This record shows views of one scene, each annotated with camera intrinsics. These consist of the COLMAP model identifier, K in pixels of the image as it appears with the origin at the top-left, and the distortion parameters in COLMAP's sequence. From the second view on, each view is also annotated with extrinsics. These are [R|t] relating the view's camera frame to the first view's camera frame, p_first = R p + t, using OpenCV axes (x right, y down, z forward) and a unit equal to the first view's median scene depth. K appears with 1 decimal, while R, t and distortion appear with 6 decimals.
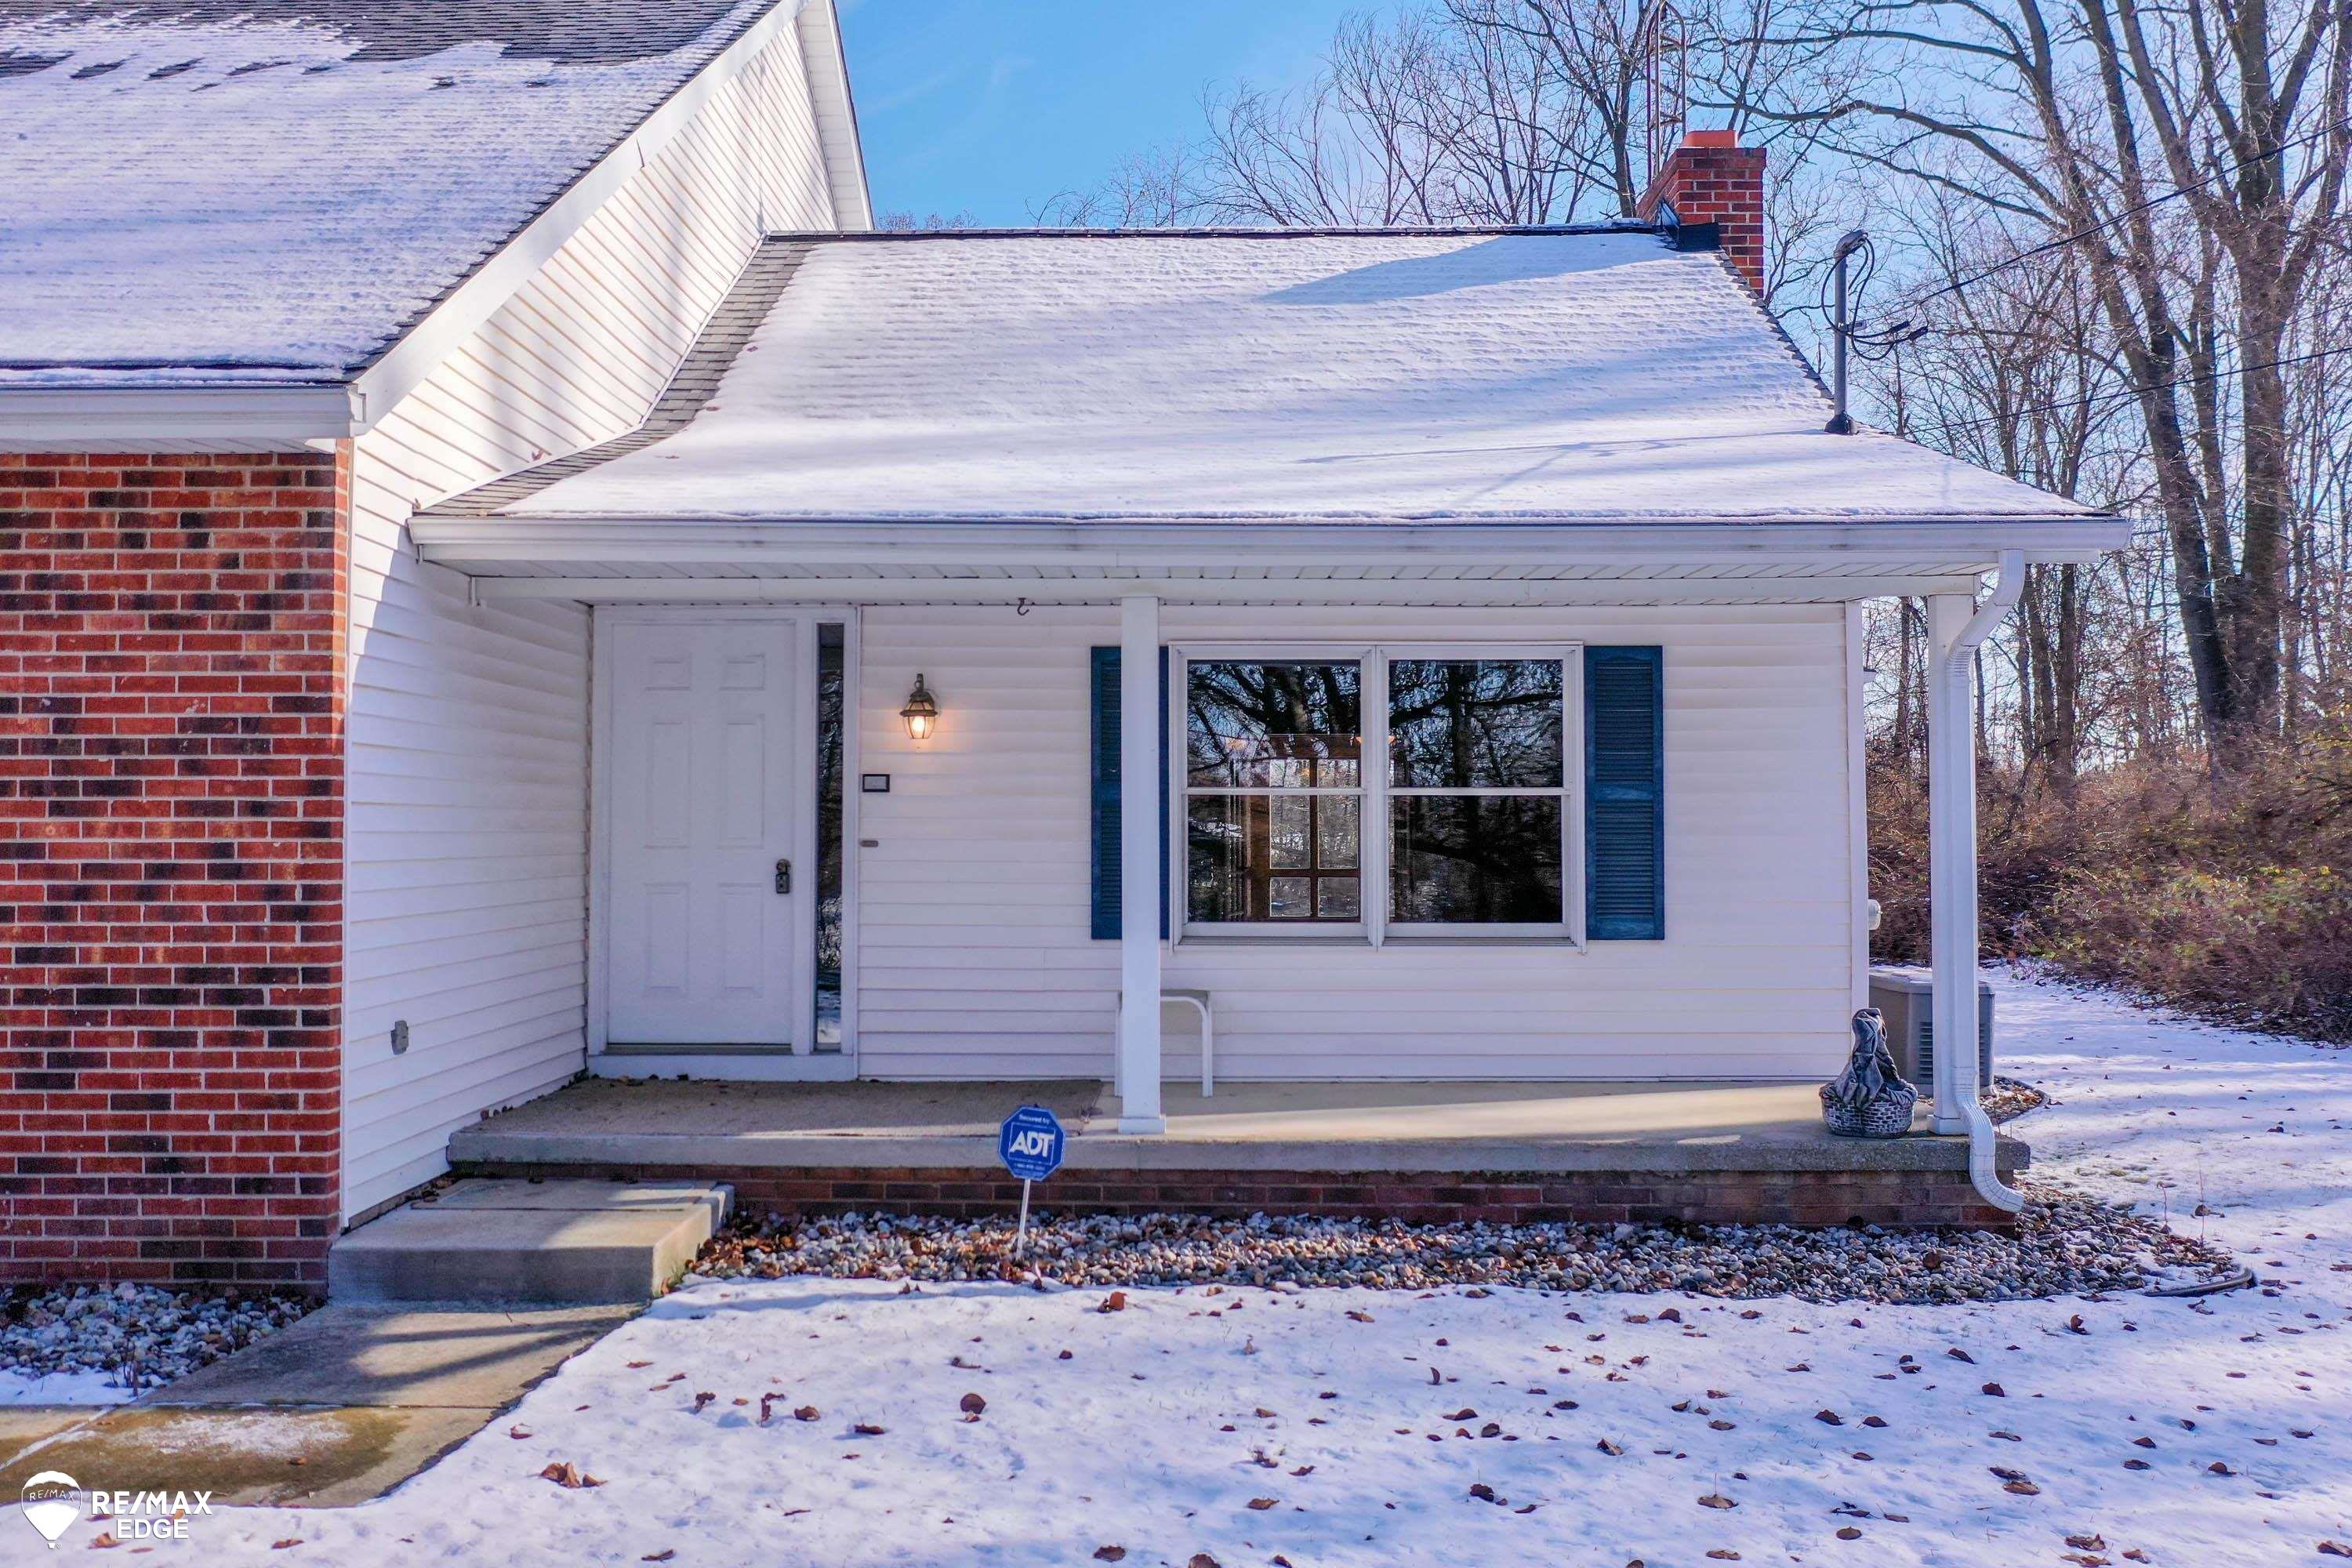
lens RADIAL K [[1858.3, 0, 1176.0], [0, 1858.3, 784.0], [0, 0, 1]] dist [-0.002845, 0.003054]
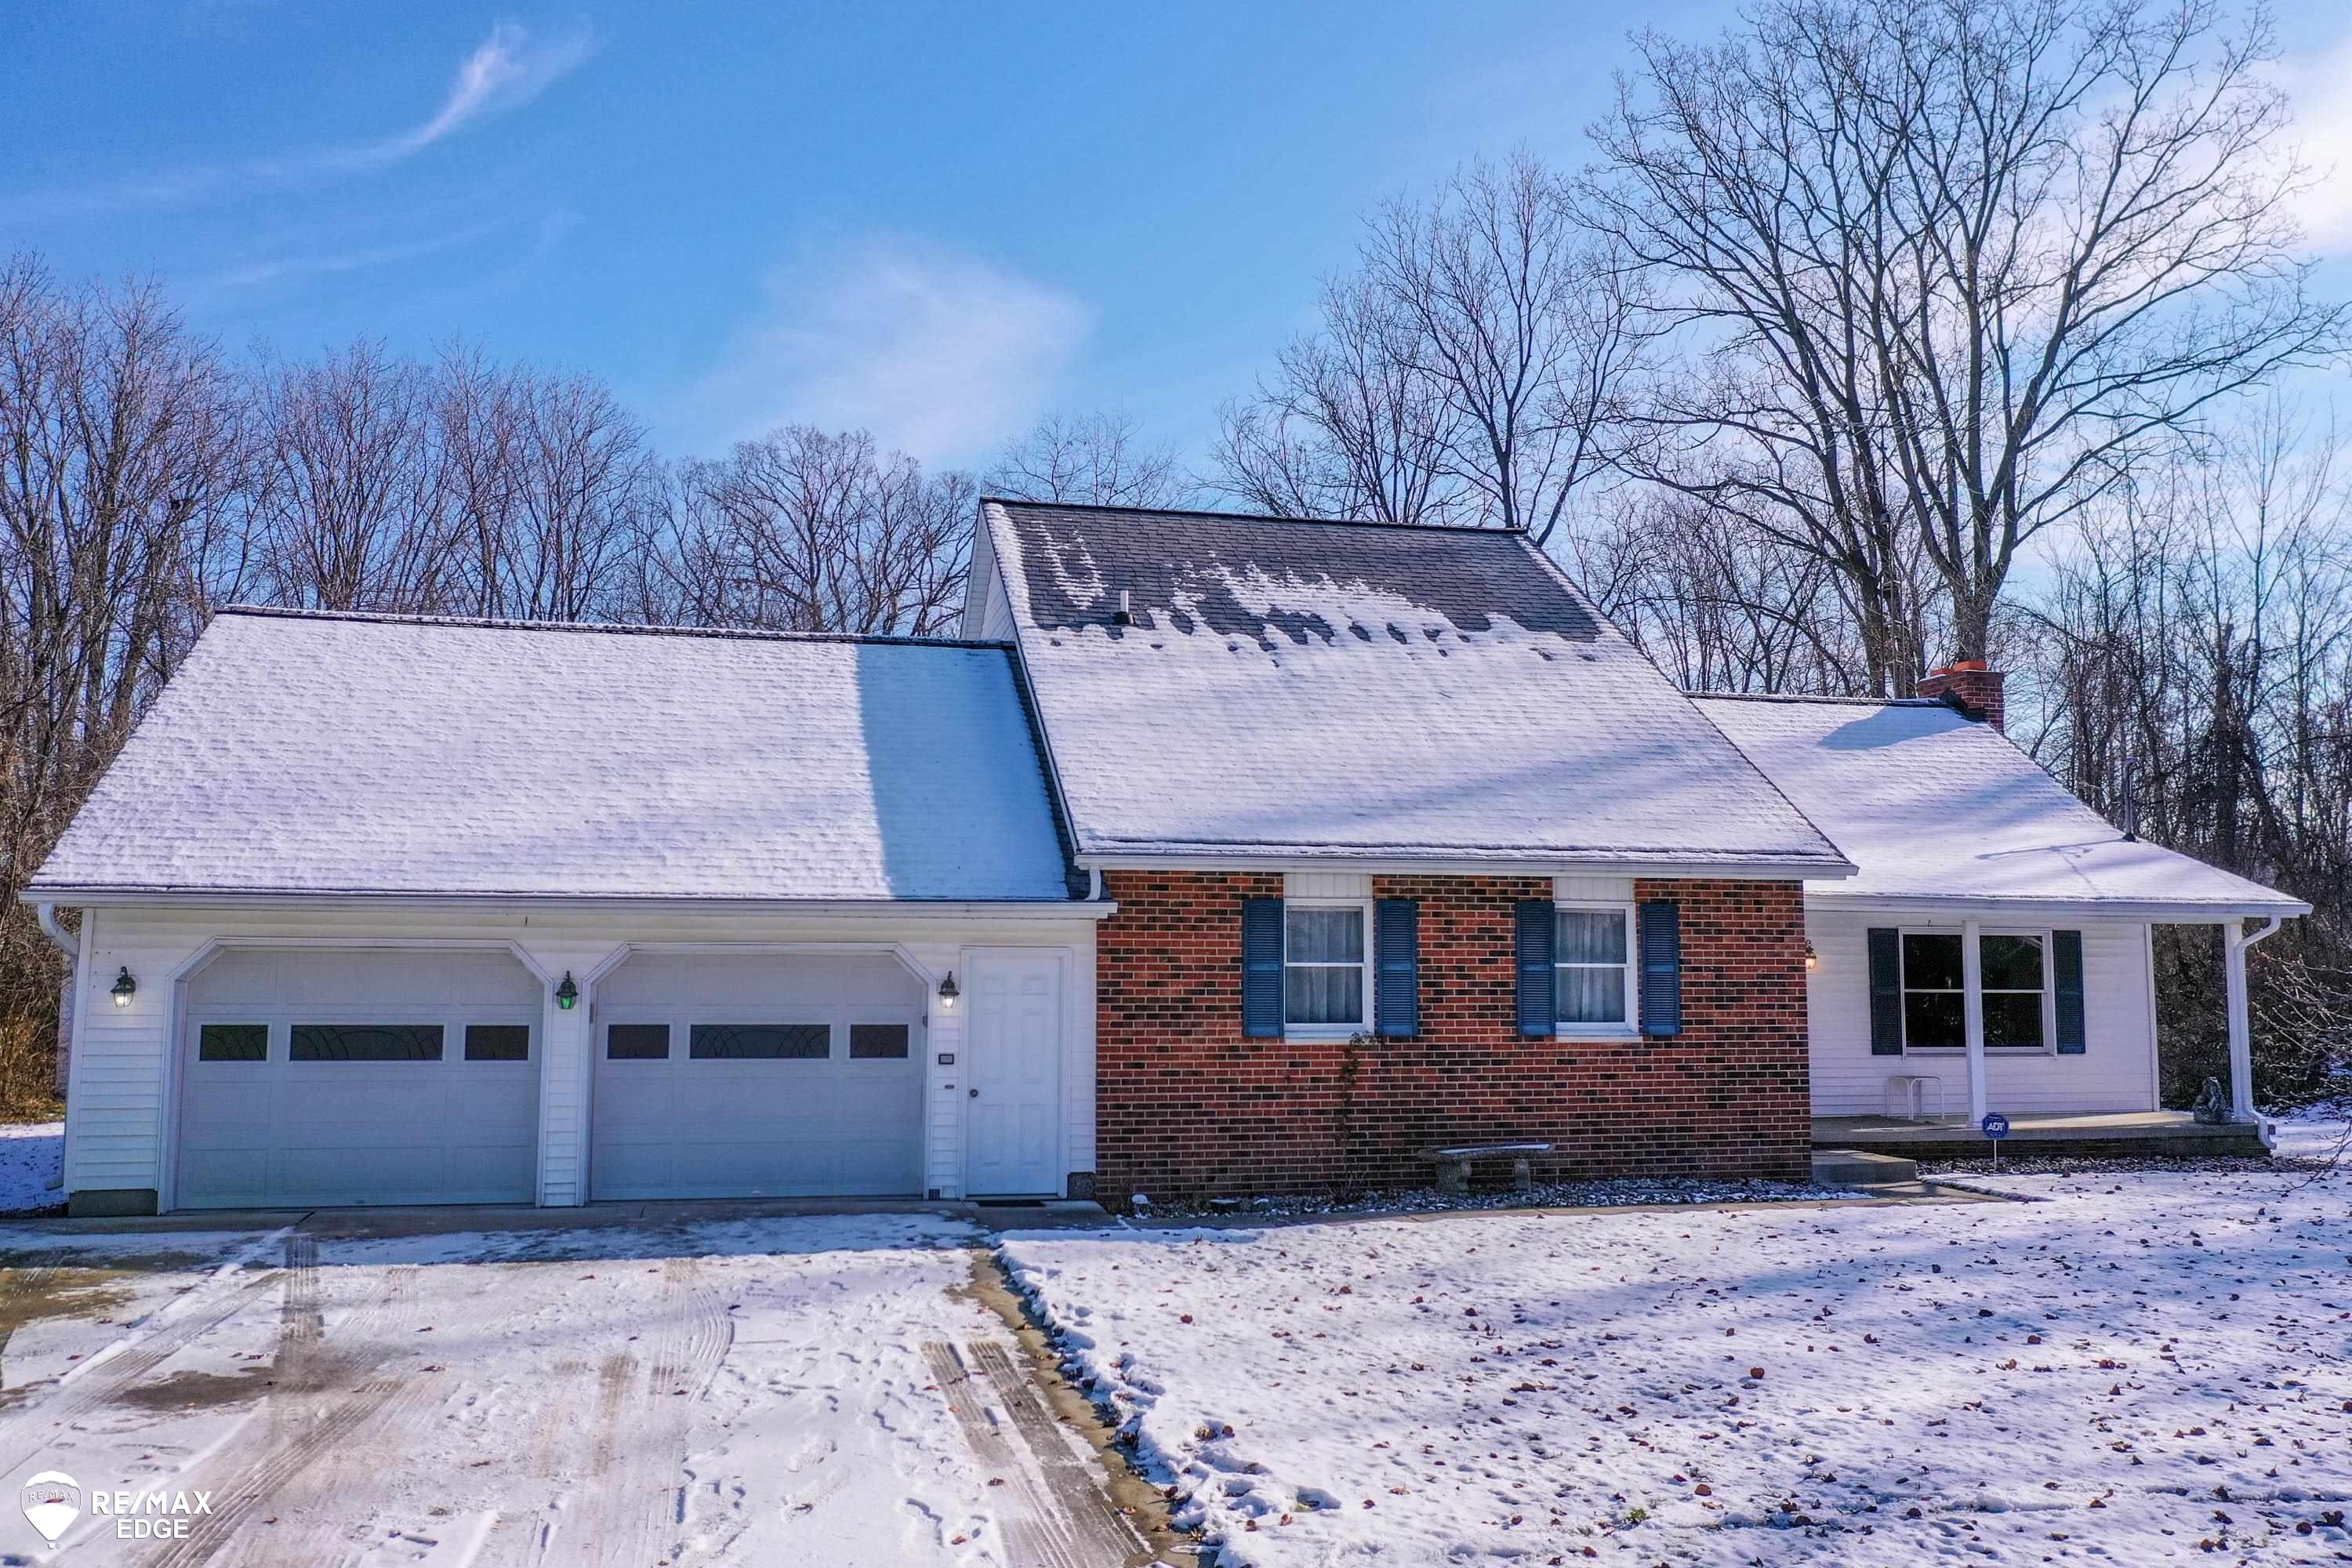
lens RADIAL K [[1858.3, 0, 1176.0], [0, 1858.3, 784.0], [0, 0, 1]] dist [-0.002845, 0.003054]
pose [[0.971894, 0.027464, 0.233813, -2.032346], [-0.010617, 0.997275, -0.073010, -0.106501], [-0.235180, 0.068476, 0.969537, -1.510758]]
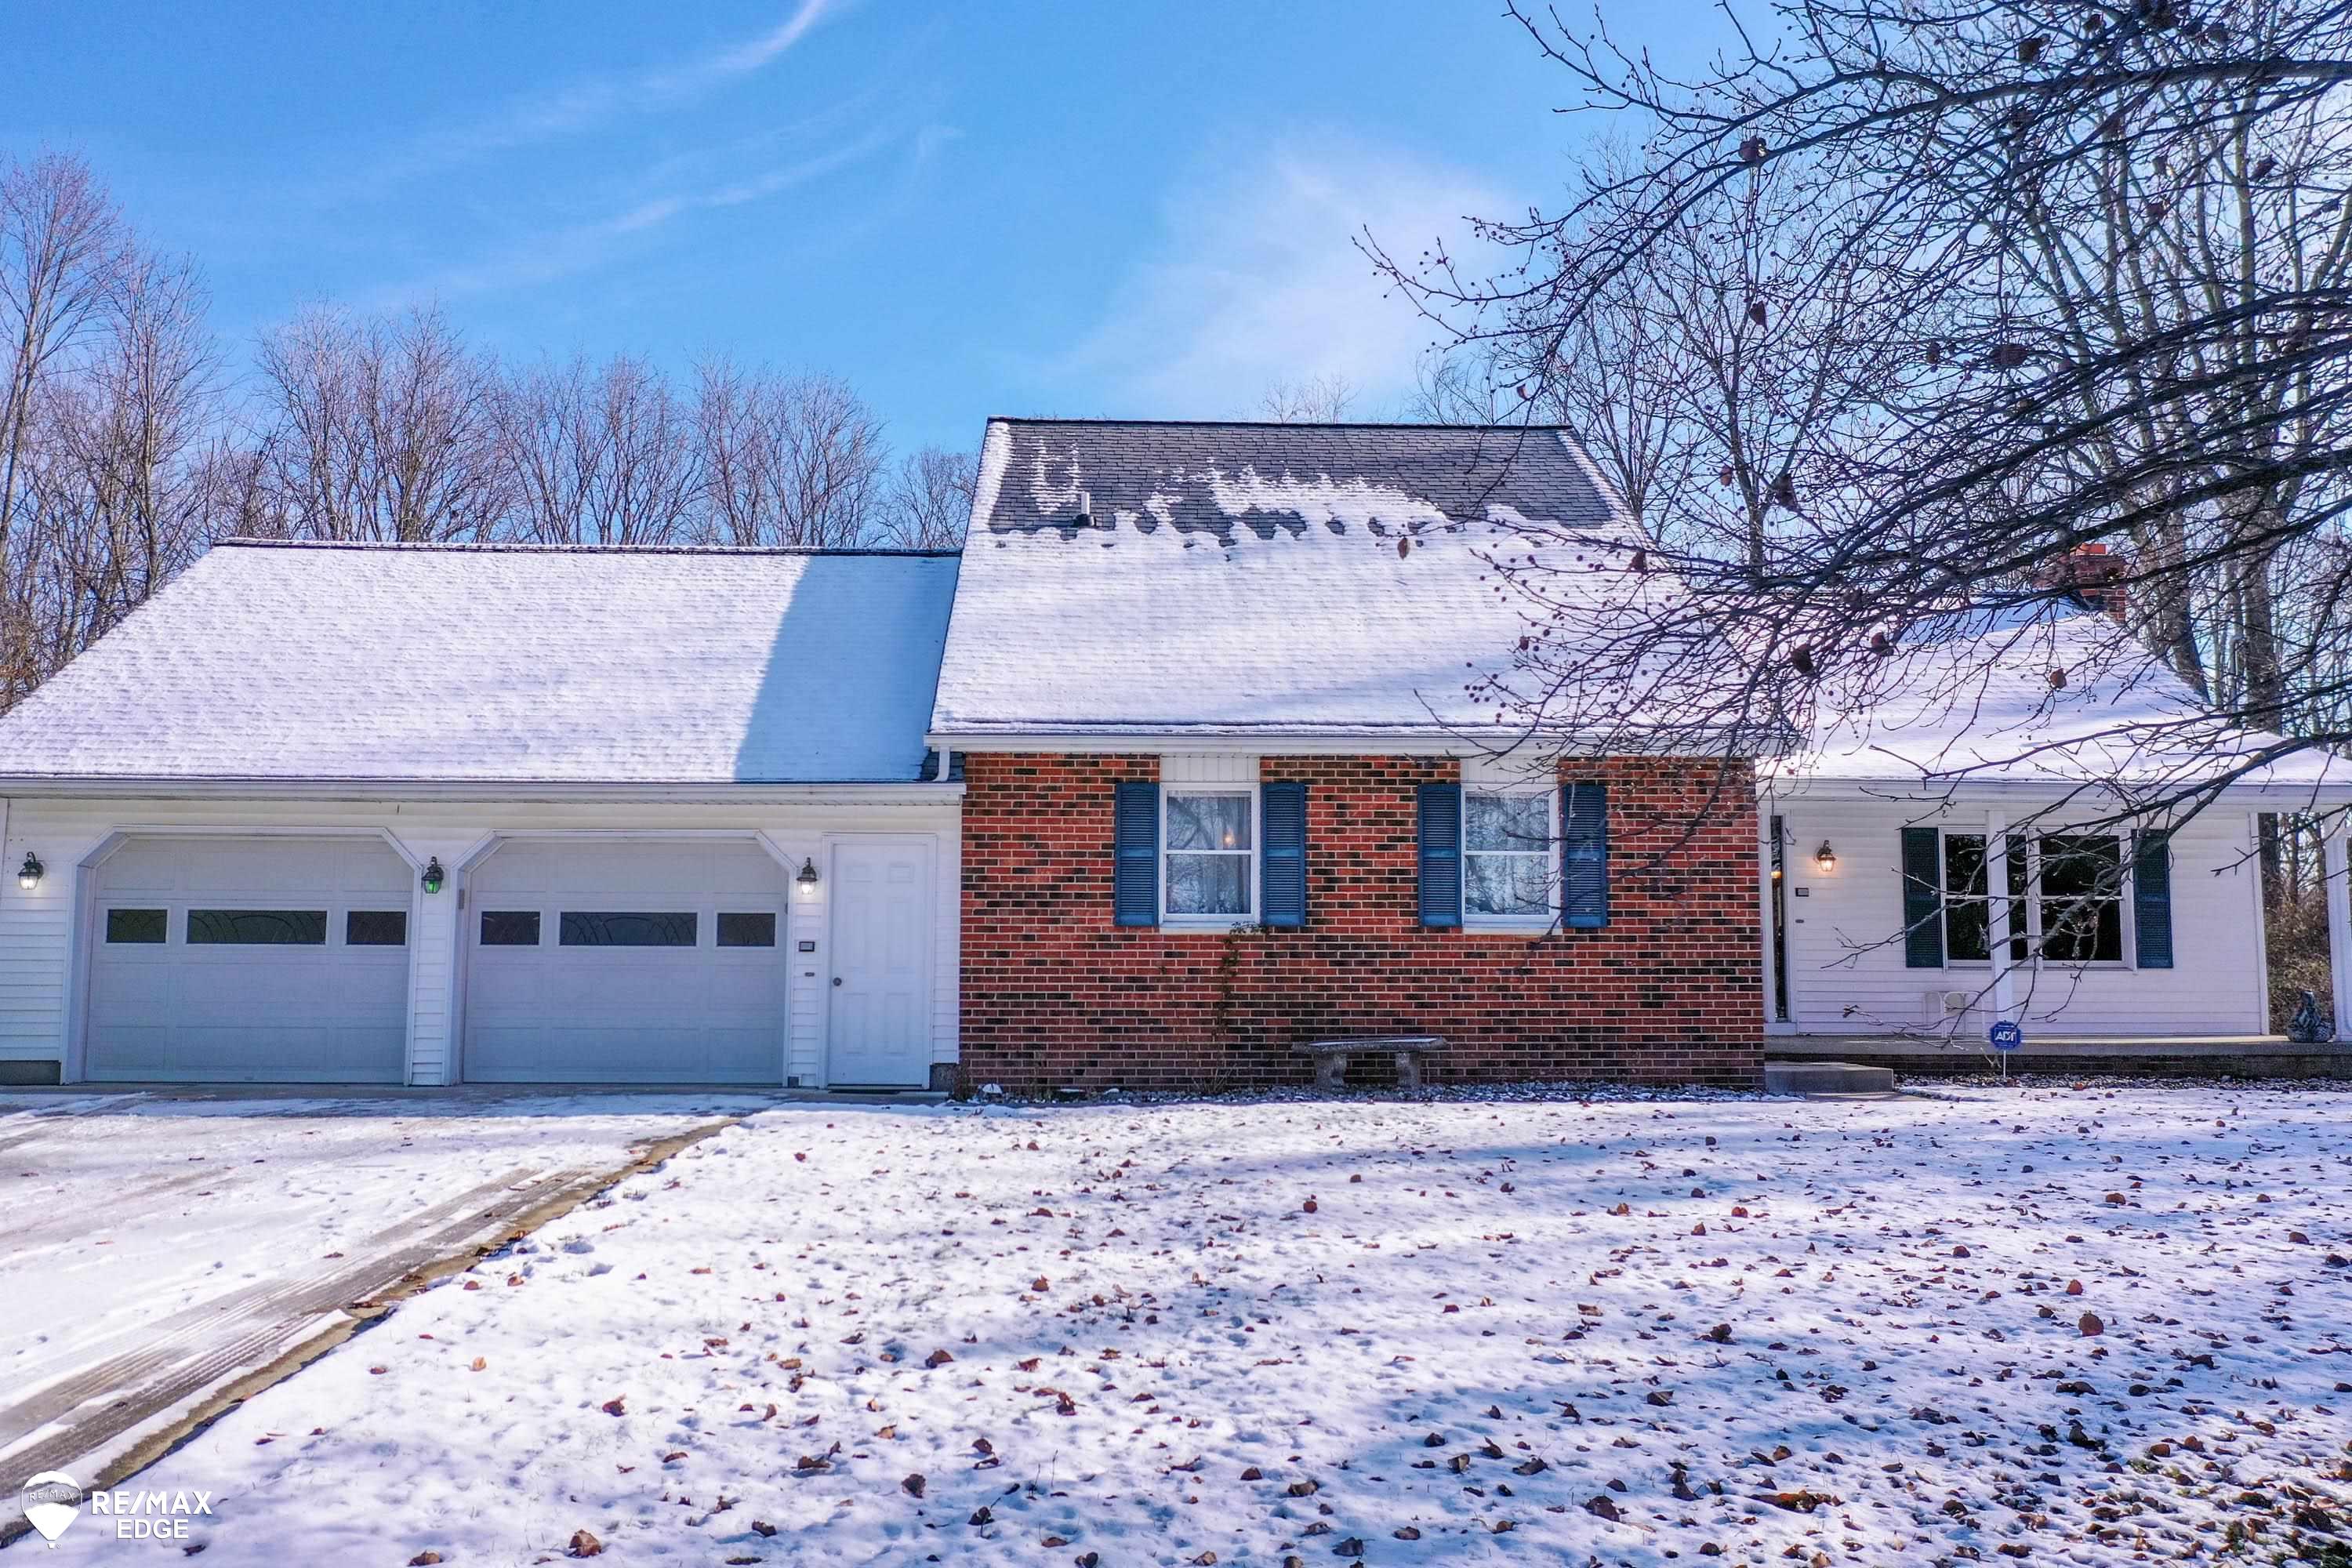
lens RADIAL K [[1858.3, 0, 1176.0], [0, 1858.3, 784.0], [0, 0, 1]] dist [-0.002845, 0.003054]
pose [[0.998635, 0.007893, 0.051636, -1.374358], [-0.004065, 0.997263, -0.073823, 0.049133], [-0.052077, 0.073512, 0.995934, -1.491909]]
